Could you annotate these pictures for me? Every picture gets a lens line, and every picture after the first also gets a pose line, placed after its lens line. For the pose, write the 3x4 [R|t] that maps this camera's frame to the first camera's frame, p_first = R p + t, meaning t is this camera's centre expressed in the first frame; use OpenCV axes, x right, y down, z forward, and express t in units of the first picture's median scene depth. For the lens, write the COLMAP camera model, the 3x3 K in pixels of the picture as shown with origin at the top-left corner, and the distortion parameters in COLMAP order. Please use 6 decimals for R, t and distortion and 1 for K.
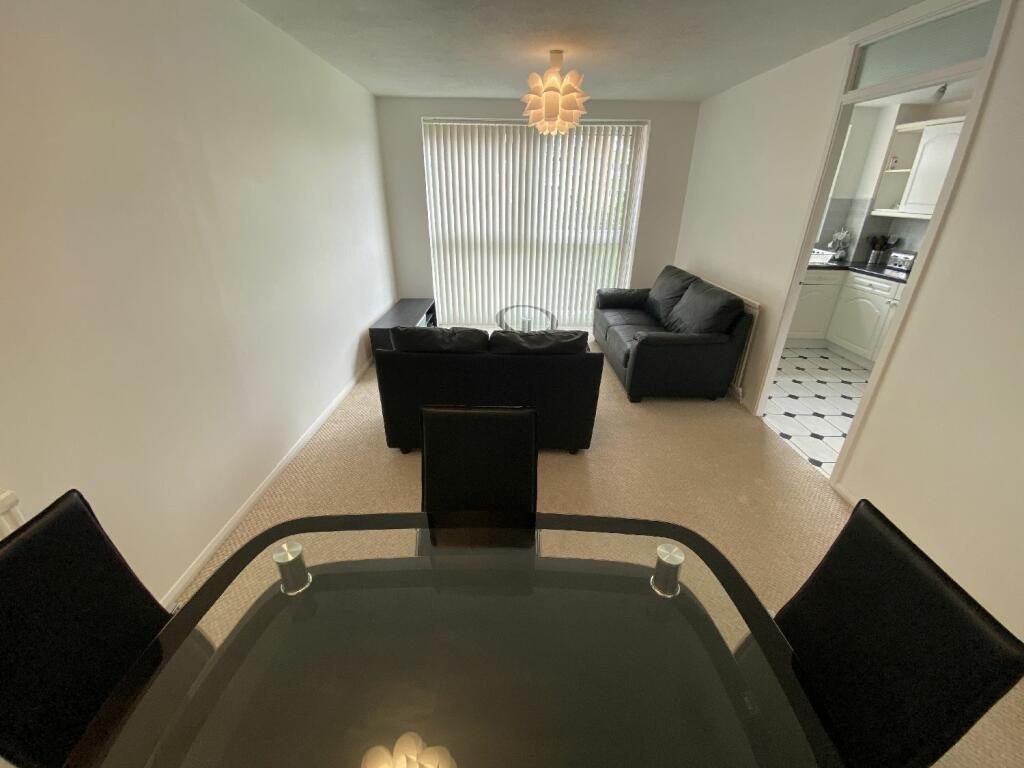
lens RADIAL K [[425.1, 0, 513.1], [0, 425.1, 385.9], [0, 0, 1]] dist [-0.004997, -0.000749]
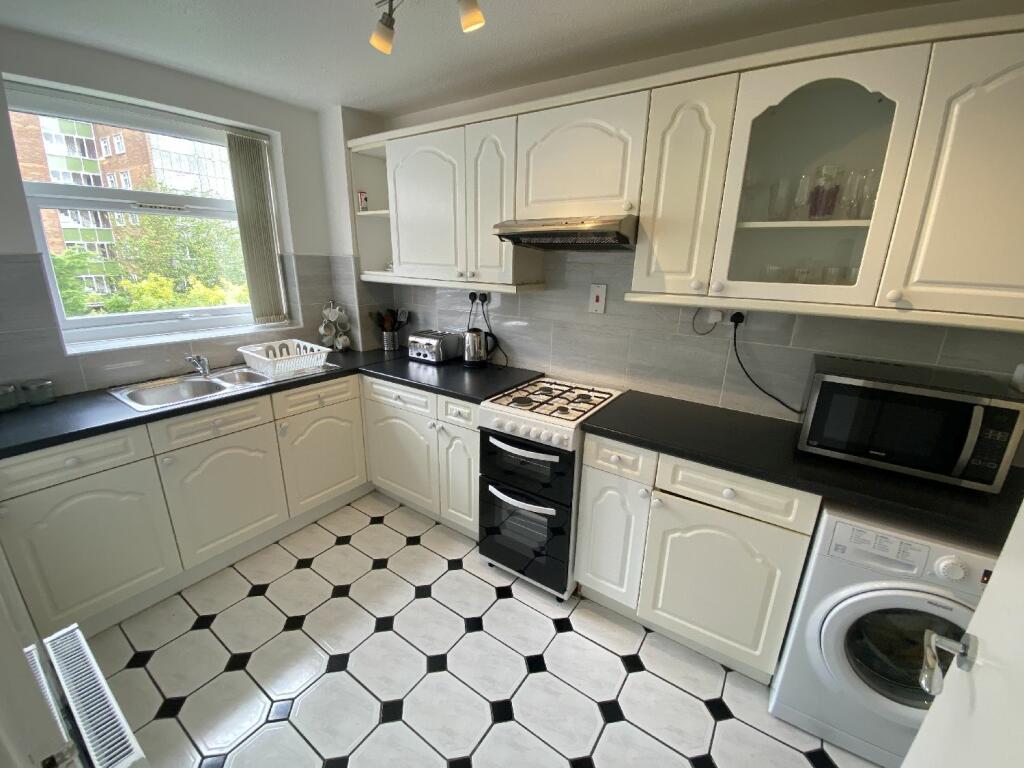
lens RADIAL K [[425.1, 0, 512.7], [0, 425.1, 380.1], [0, 0, 1]] dist [-0.004997, -0.000749]
pose [[0.576028, -0.229669, 0.784502, 0.449303], [0.321612, 0.945992, 0.040800, -0.219392], [-0.751503, 0.228803, 0.618782, 0.479477]]
